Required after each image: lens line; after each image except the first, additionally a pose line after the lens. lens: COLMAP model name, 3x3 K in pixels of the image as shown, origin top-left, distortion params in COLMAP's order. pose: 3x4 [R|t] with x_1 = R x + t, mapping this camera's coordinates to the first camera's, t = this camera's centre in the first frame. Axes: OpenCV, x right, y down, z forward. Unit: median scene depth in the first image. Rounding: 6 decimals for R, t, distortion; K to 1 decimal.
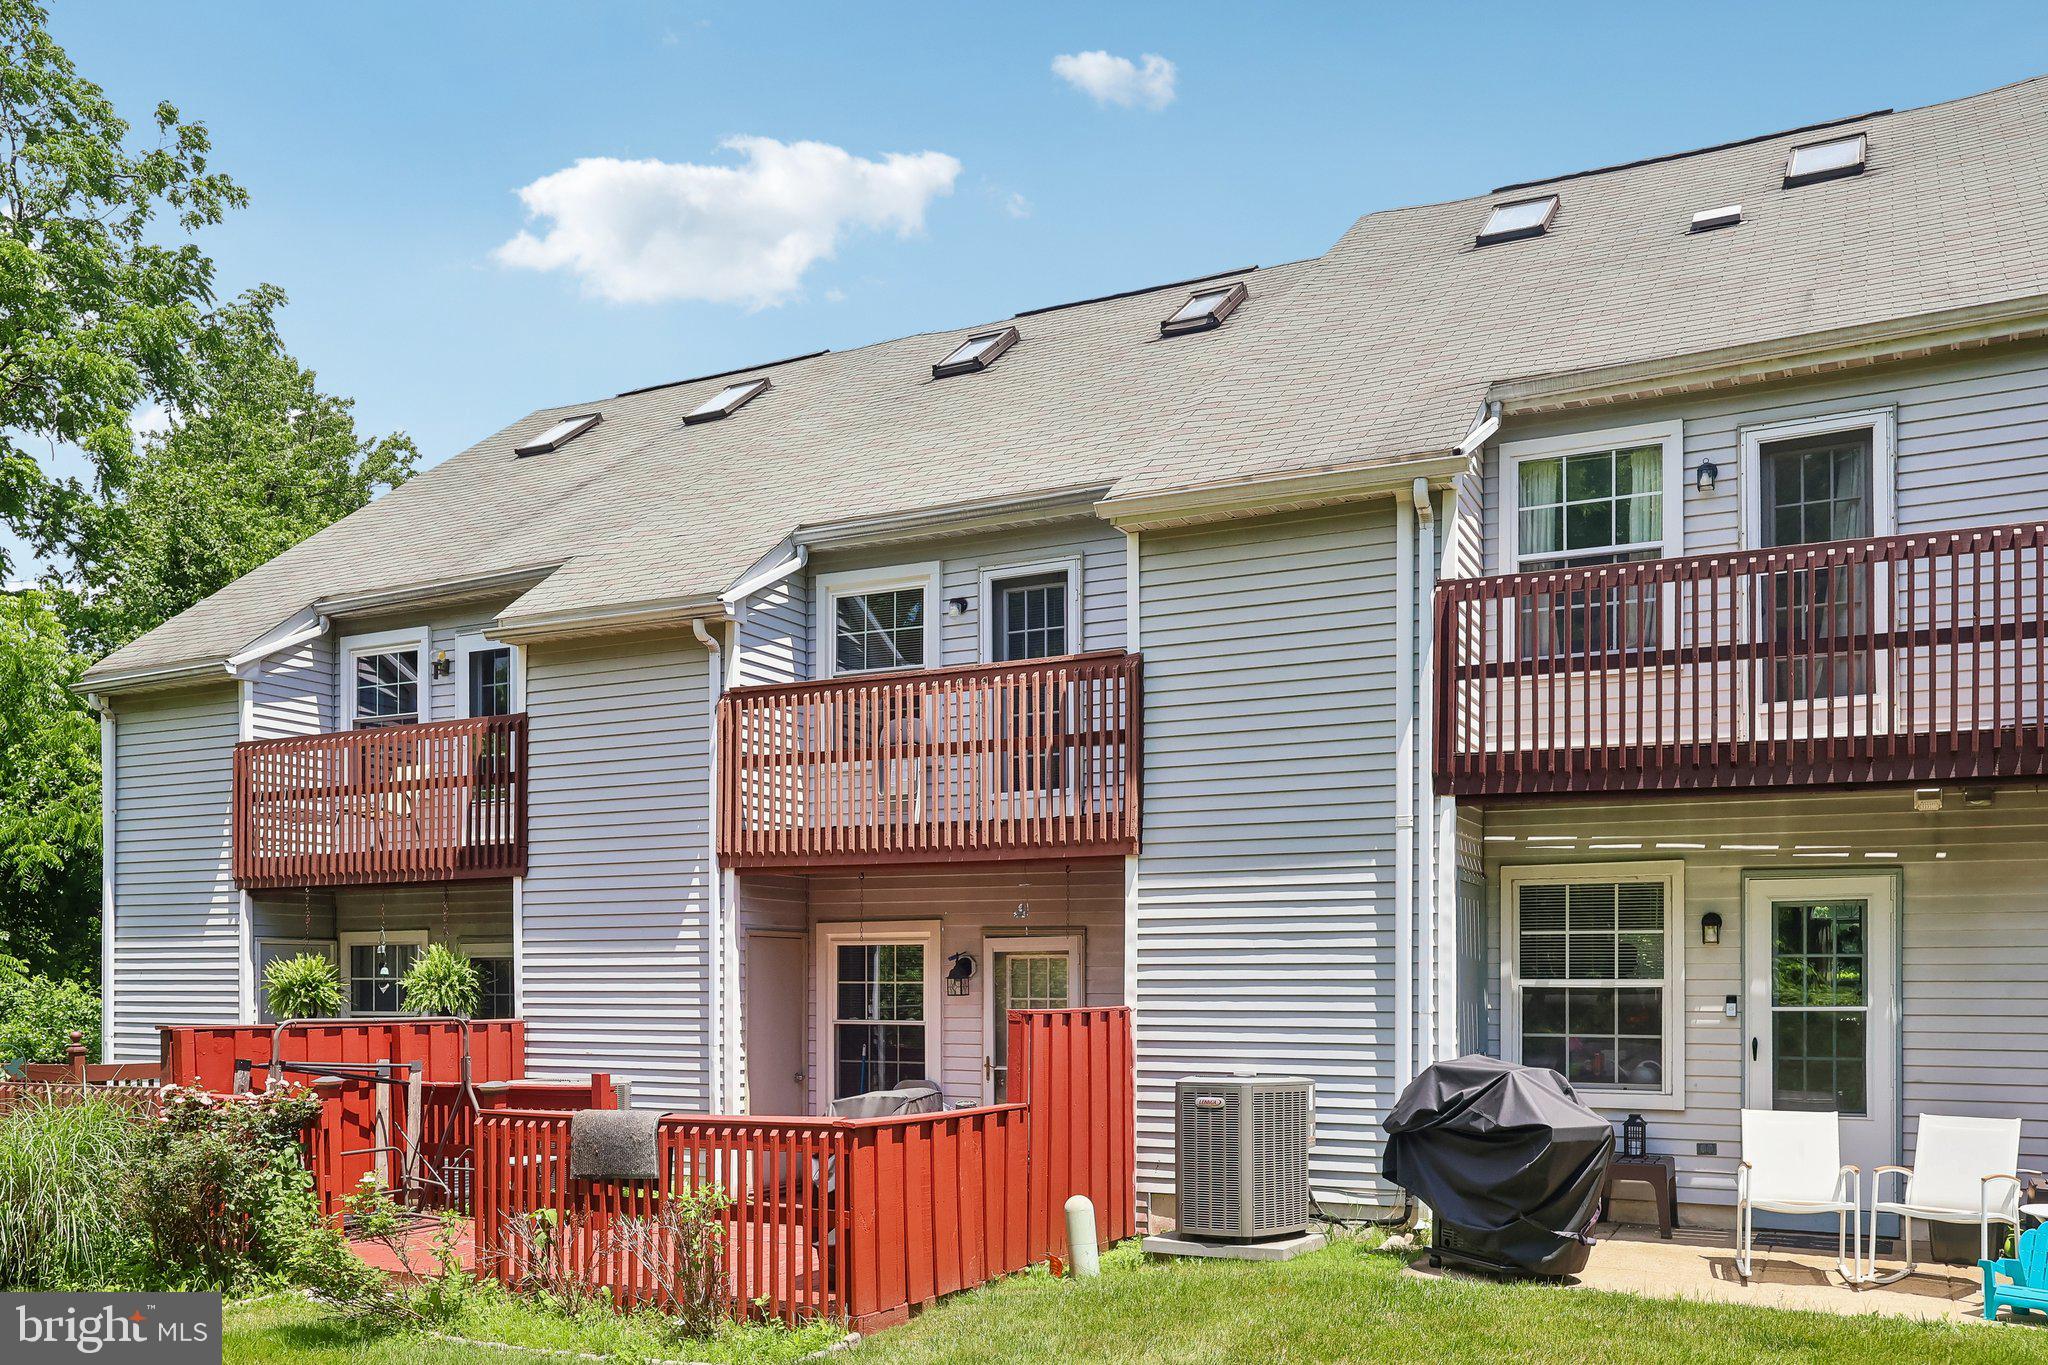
lens RADIAL K [[1682.7, 0, 1028.0], [0, 1682.7, 985.9], [0, 0, 1]] dist [-0.001200, -0.002581]
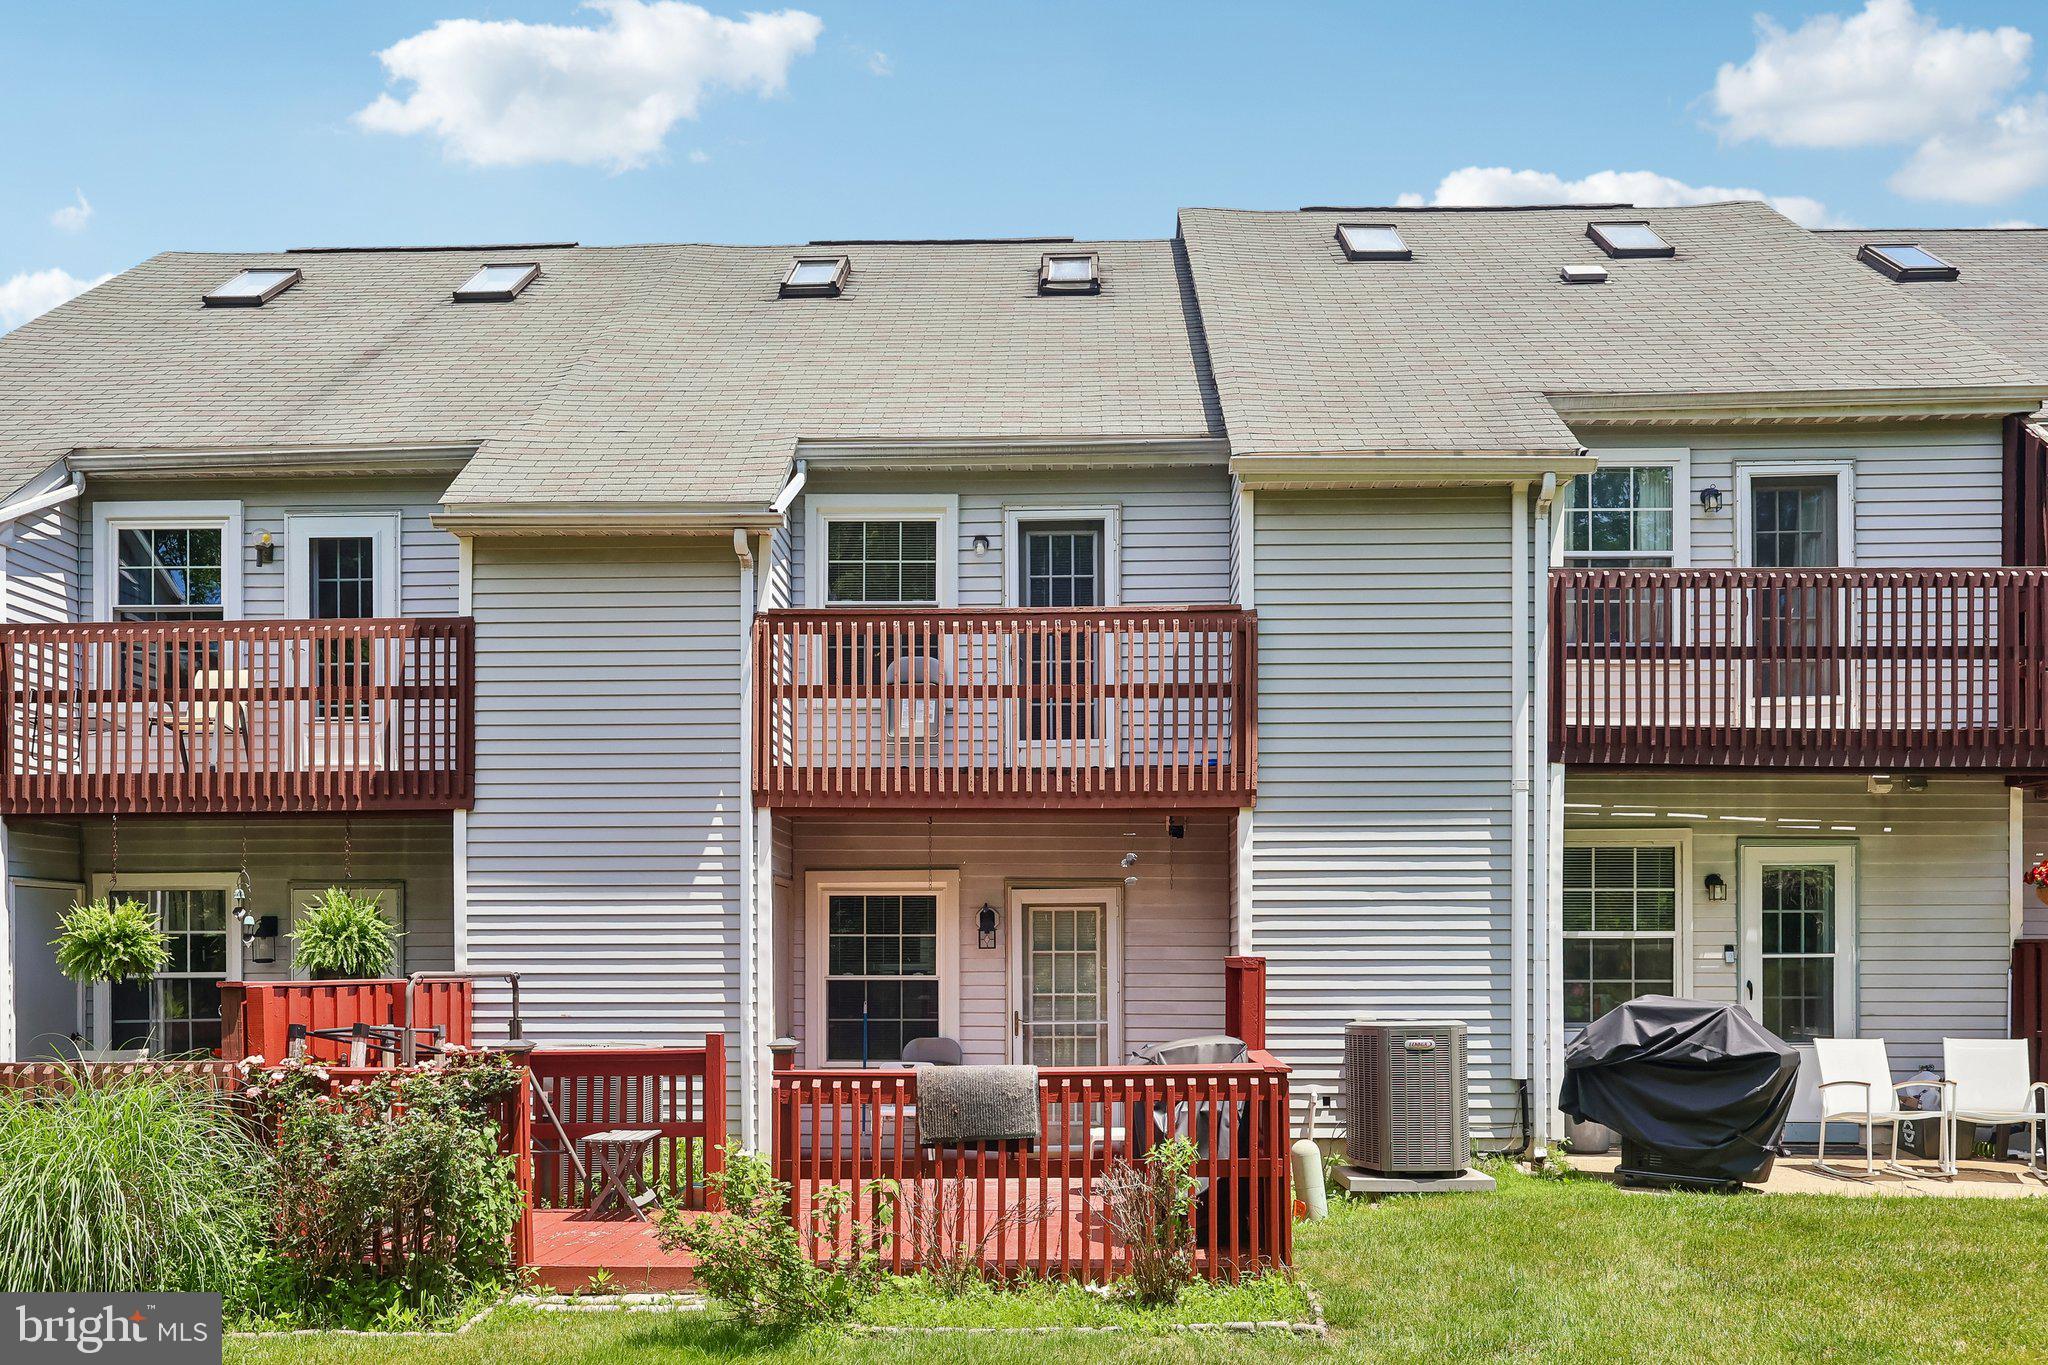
lens RADIAL K [[1682.0, 0, 1013.3], [0, 1682.0, 962.7], [0, 0, 1]] dist [-0.001704, 0.001939]
pose [[0.906760, -0.002858, 0.421638, -0.496469], [0.002296, 0.999996, 0.001840, 0.013864], [-0.421641, -0.000701, 0.906762, 0.137730]]
